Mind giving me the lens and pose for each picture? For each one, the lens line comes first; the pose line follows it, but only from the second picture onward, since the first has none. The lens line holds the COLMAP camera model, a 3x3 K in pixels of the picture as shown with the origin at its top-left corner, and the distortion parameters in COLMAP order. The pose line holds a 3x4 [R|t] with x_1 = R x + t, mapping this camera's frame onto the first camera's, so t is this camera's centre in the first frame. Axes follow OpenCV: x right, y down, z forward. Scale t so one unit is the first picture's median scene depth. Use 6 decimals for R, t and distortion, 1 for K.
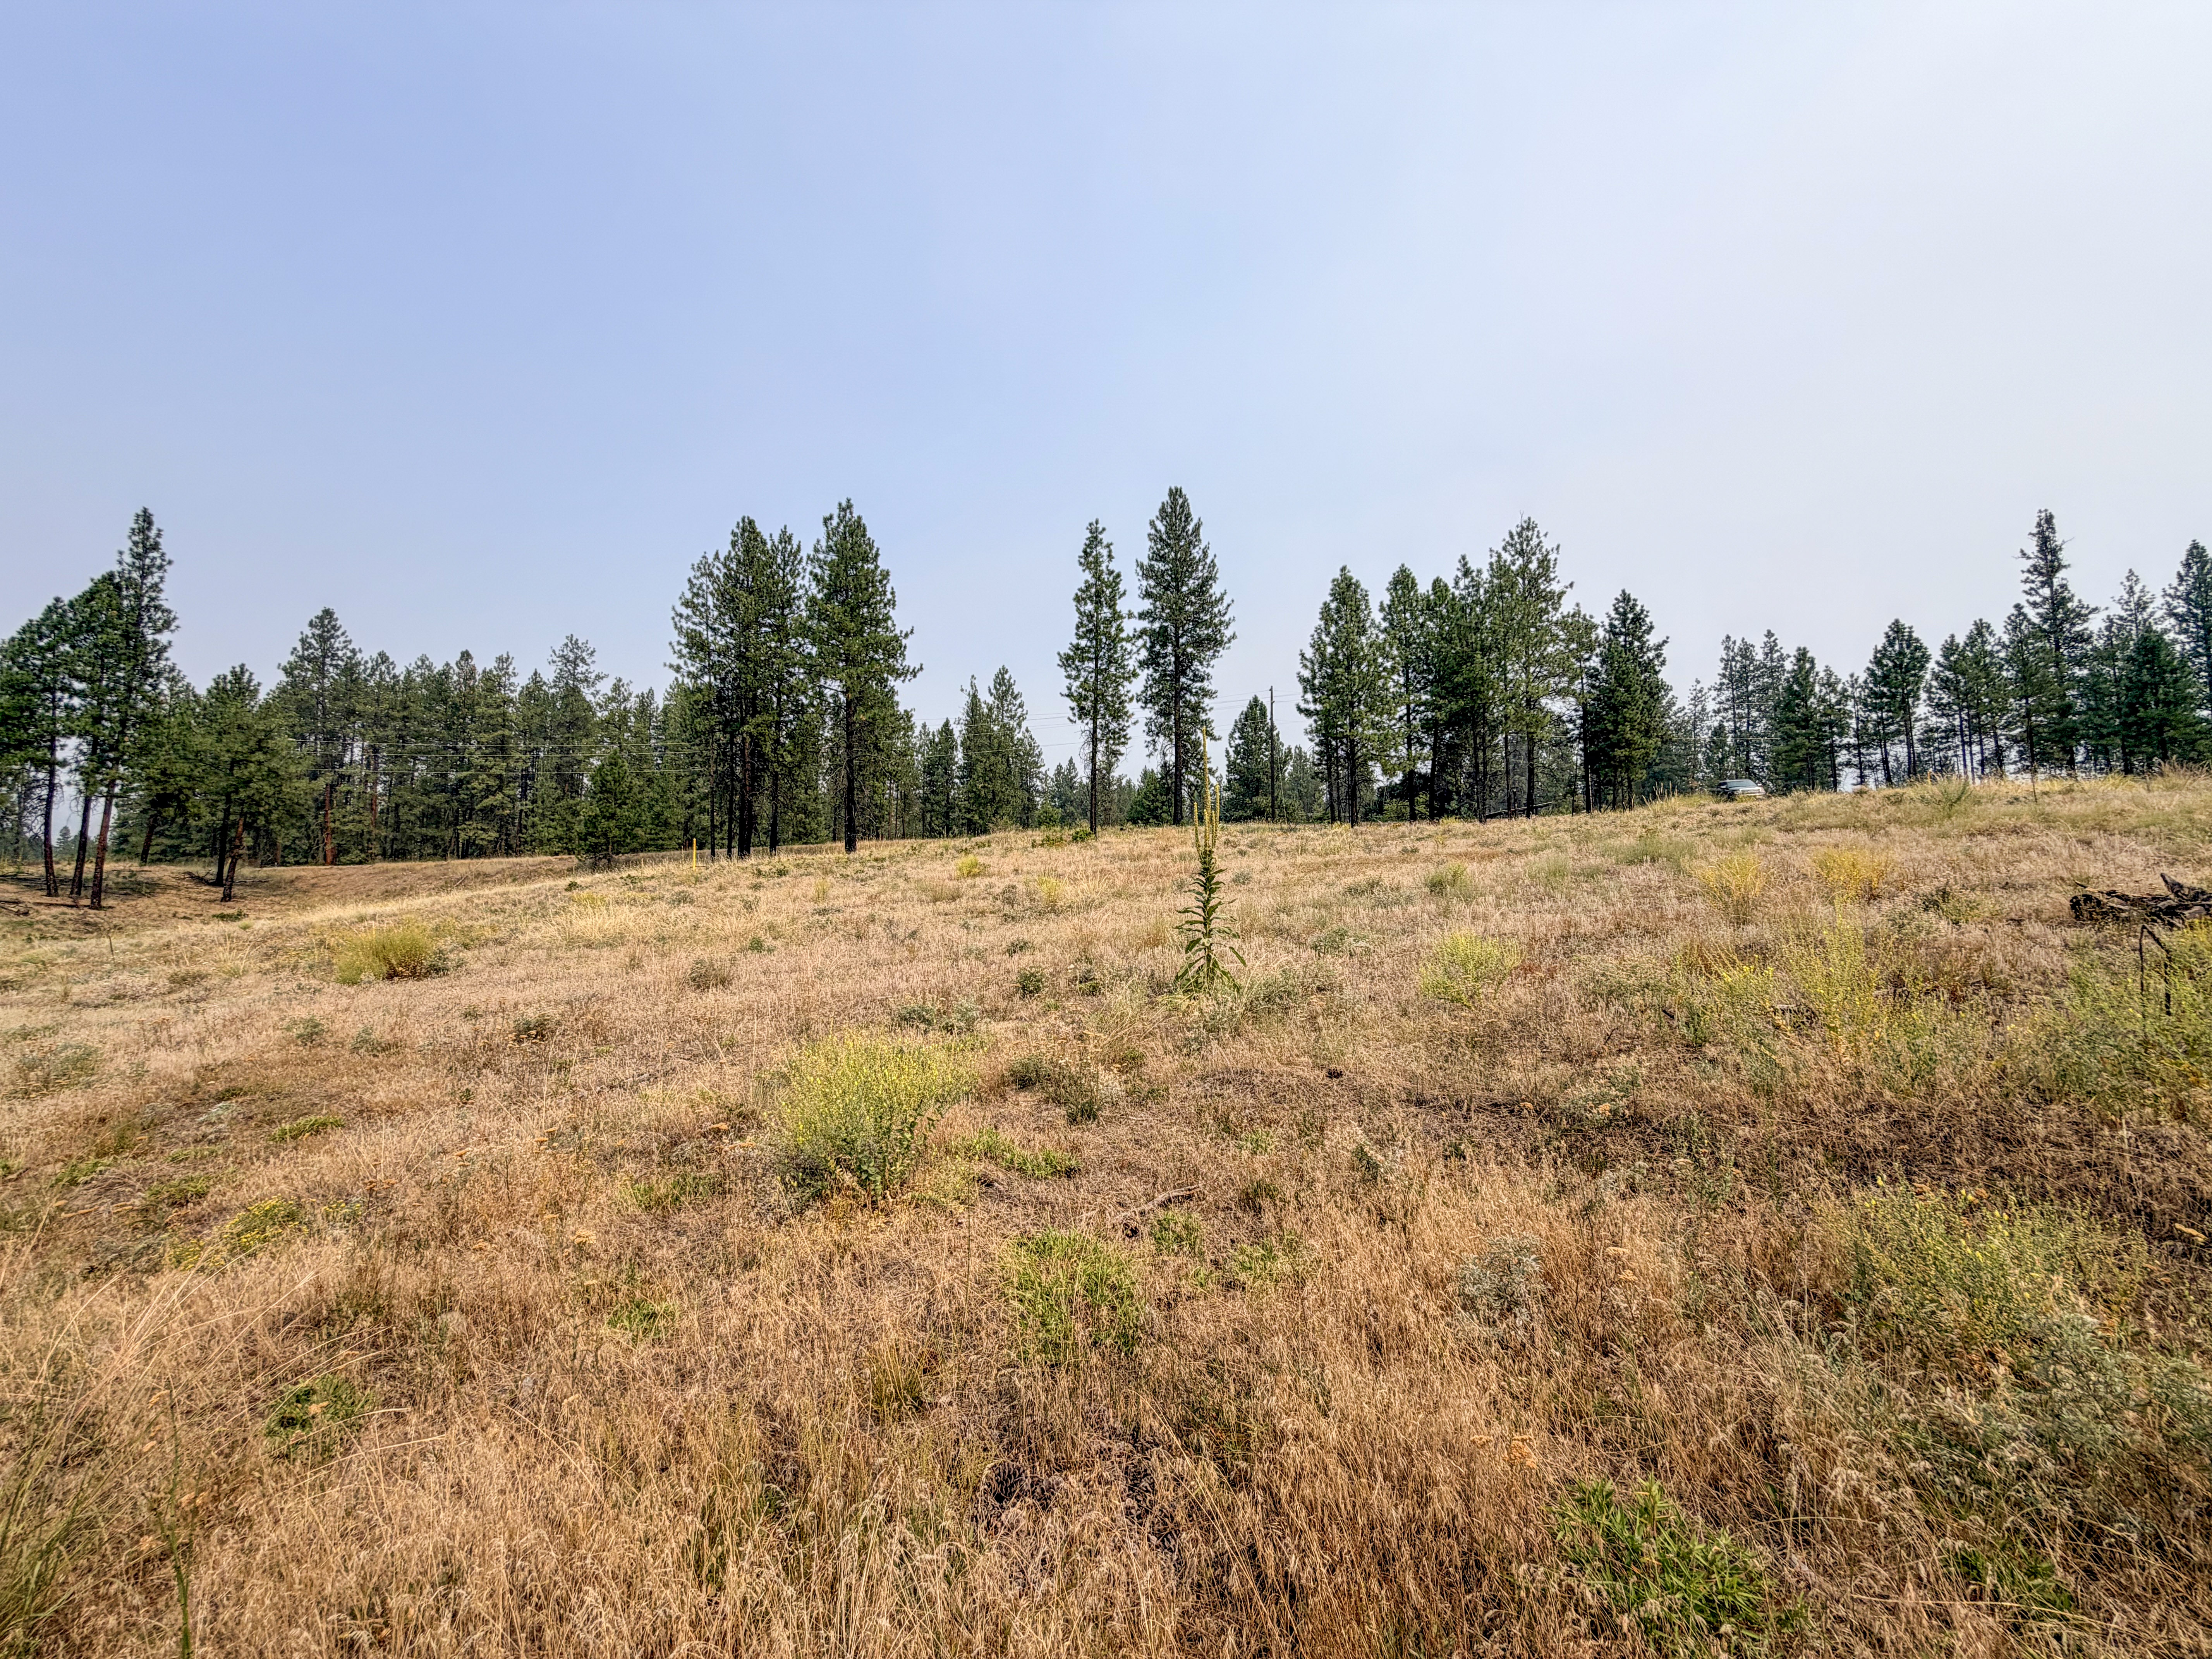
lens RADIAL K [[880.1, 0, 1099.2], [0, 880.1, 834.9], [0, 0, 1]] dist [-0.001588, 0.000345]
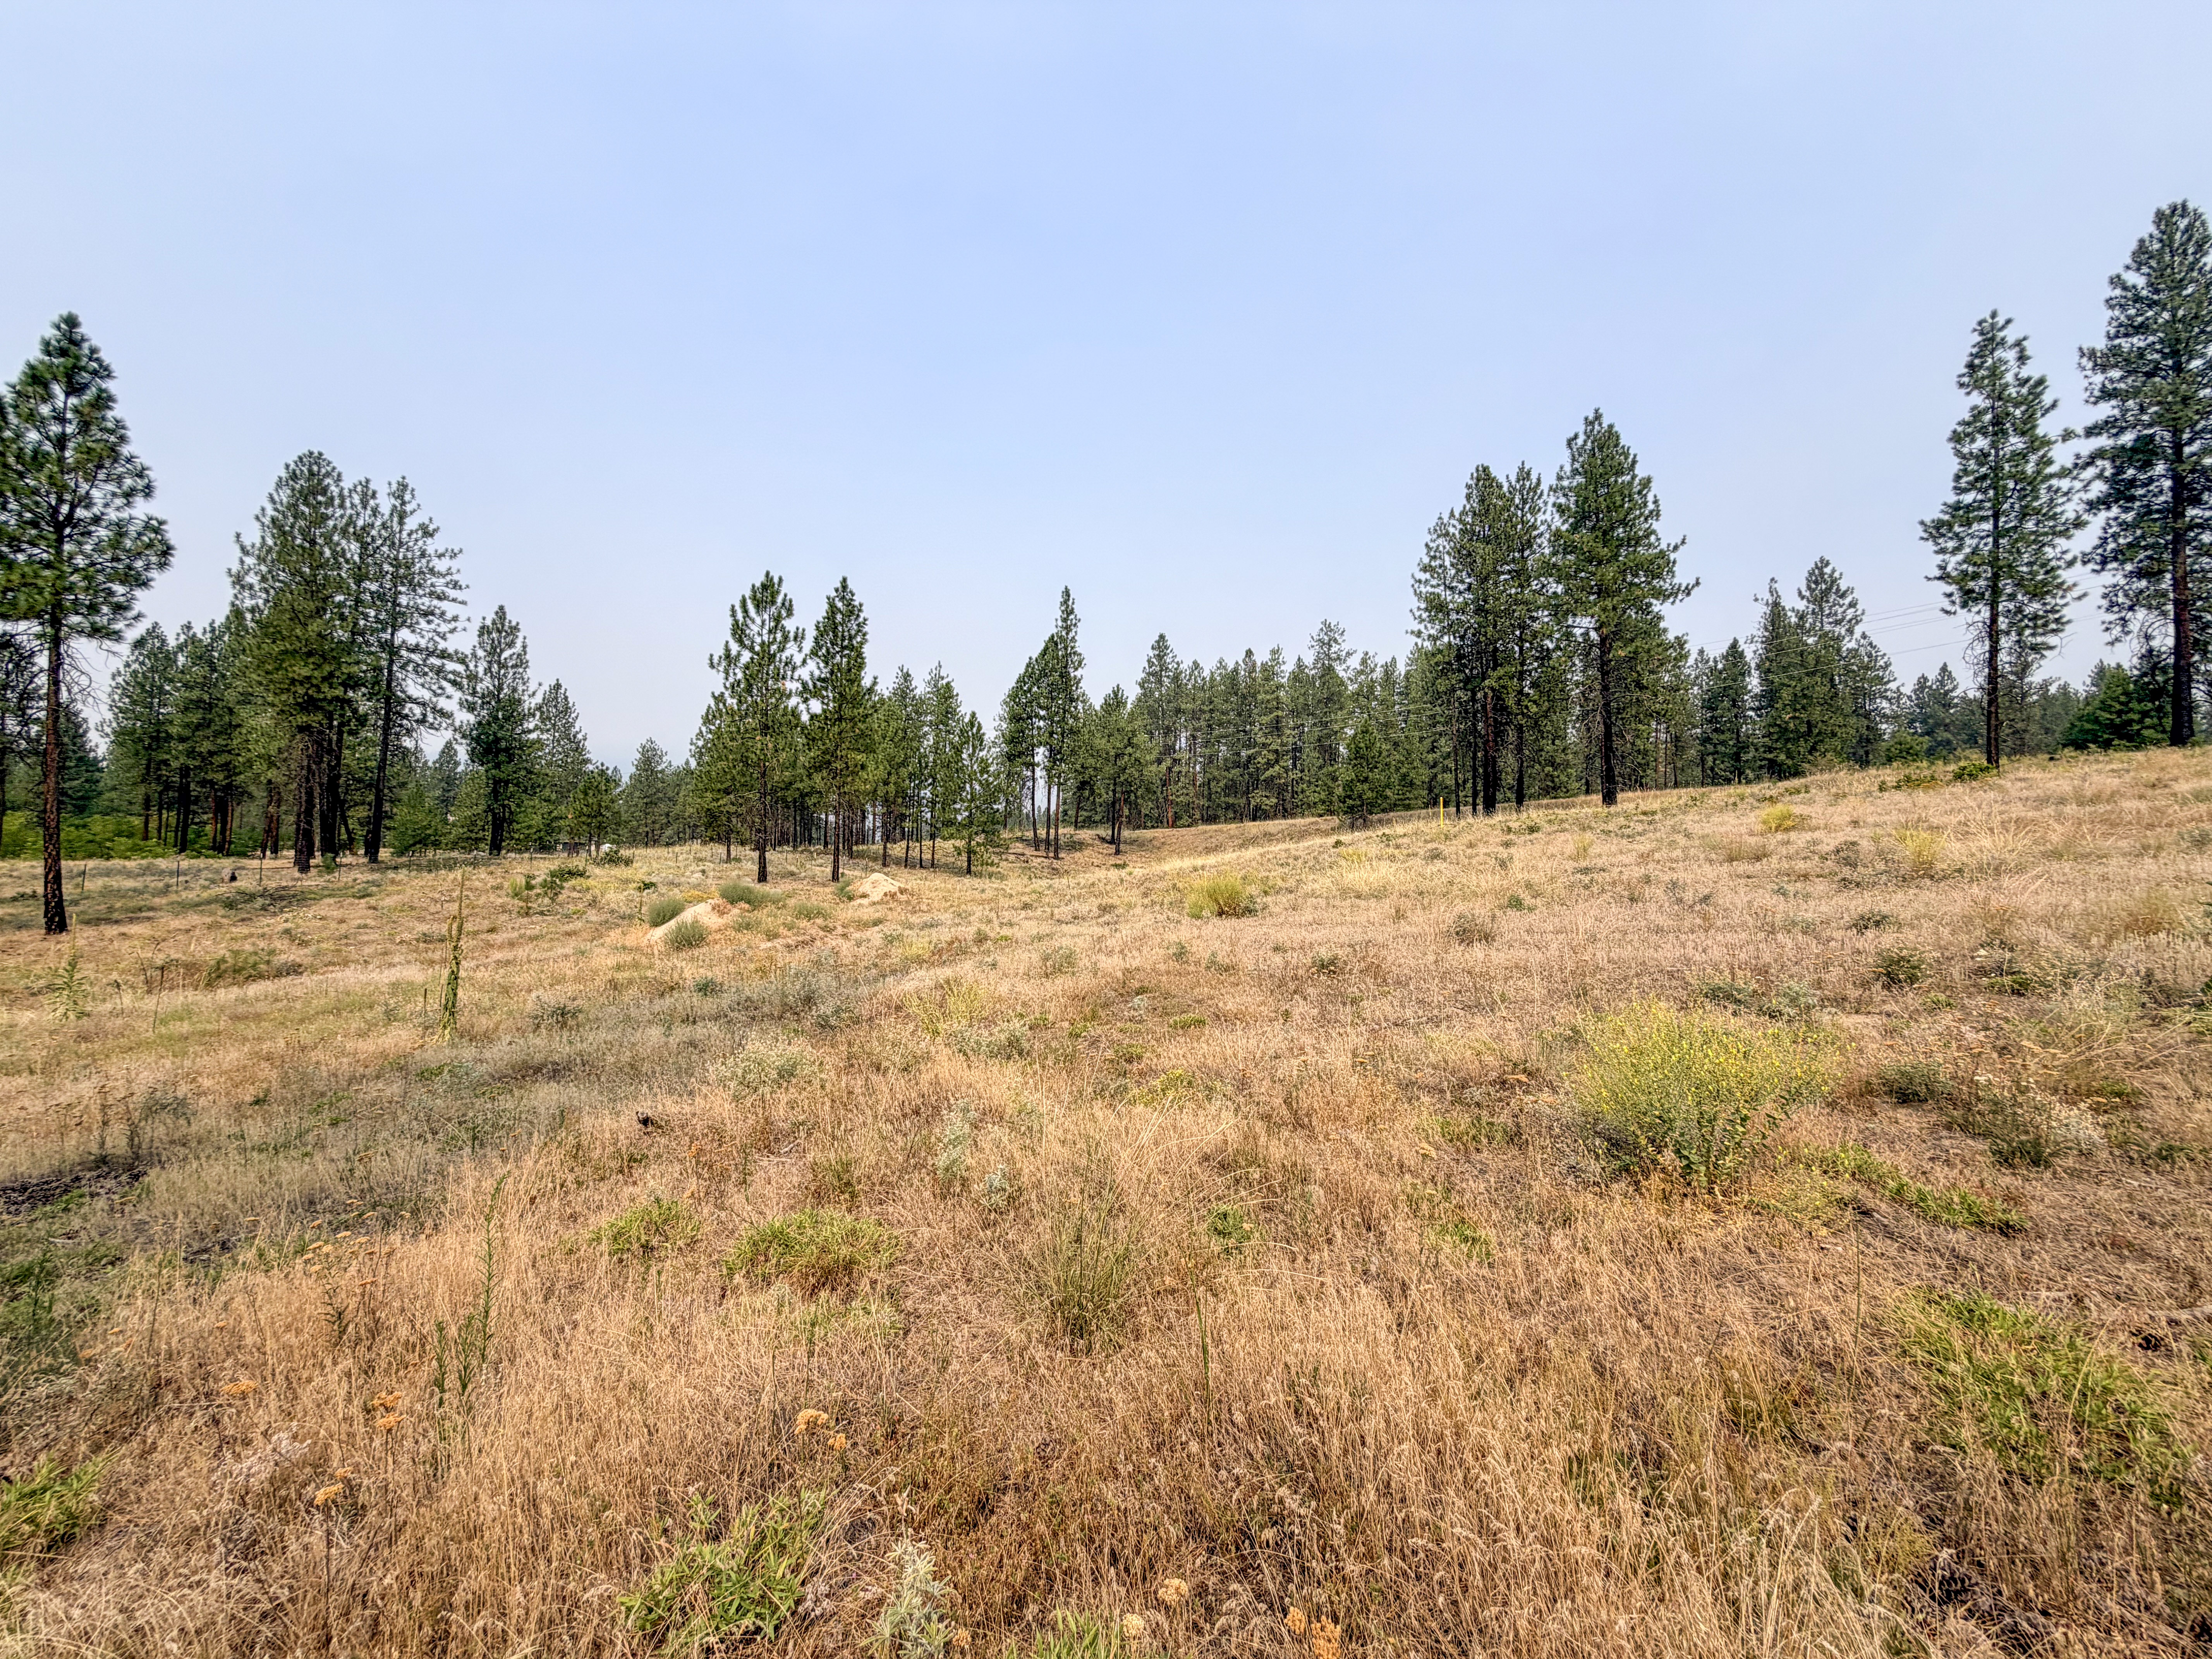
lens RADIAL K [[880.1, 0, 1098.6], [0, 880.1, 833.1], [0, 0, 1]] dist [-0.001588, 0.000345]
pose [[0.697102, -0.010298, -0.716898, -0.002103], [0.043496, 0.998663, 0.027949, -0.000086], [0.715651, -0.050666, 0.696618, -0.002523]]
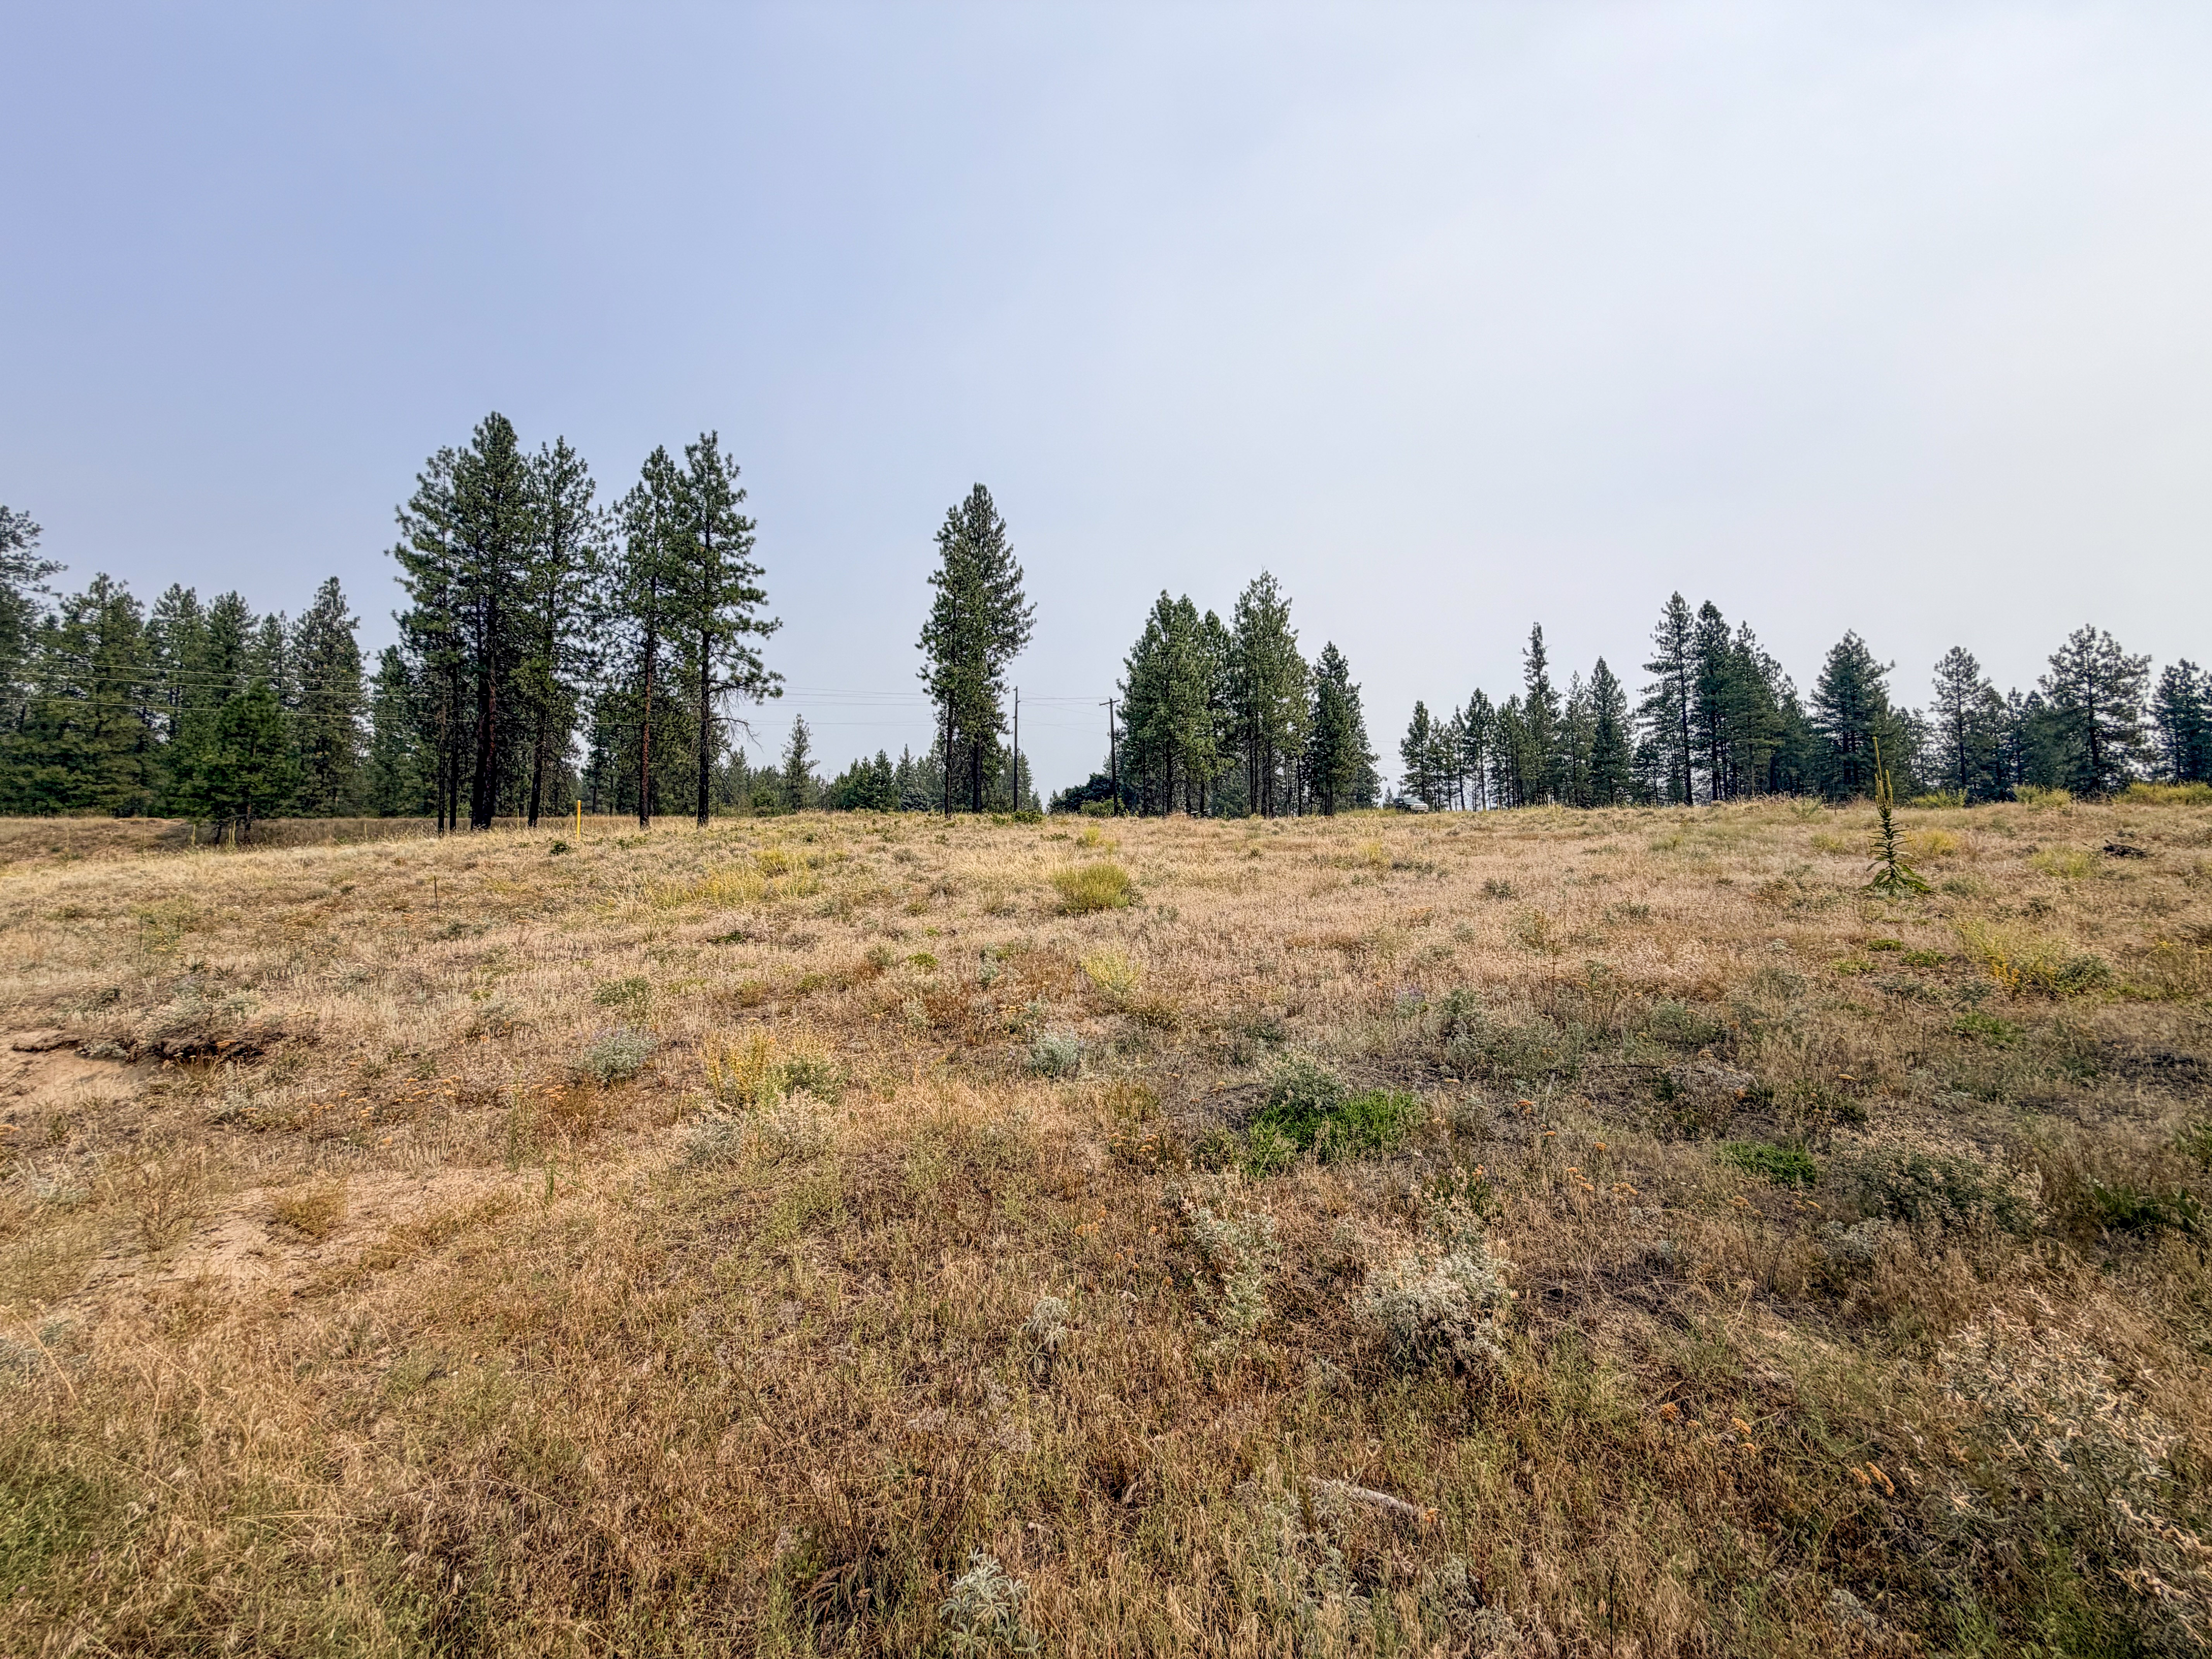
lens RADIAL K [[880.1, 0, 1098.9], [0, 880.1, 831.8], [0, 0, 1]] dist [-0.001588, 0.000345]
pose [[0.898049, 0.035116, 0.438492, -0.267715], [-0.034428, 0.999362, -0.009523, 0.017398], [-0.438546, -0.006545, 0.898685, 0.017393]]
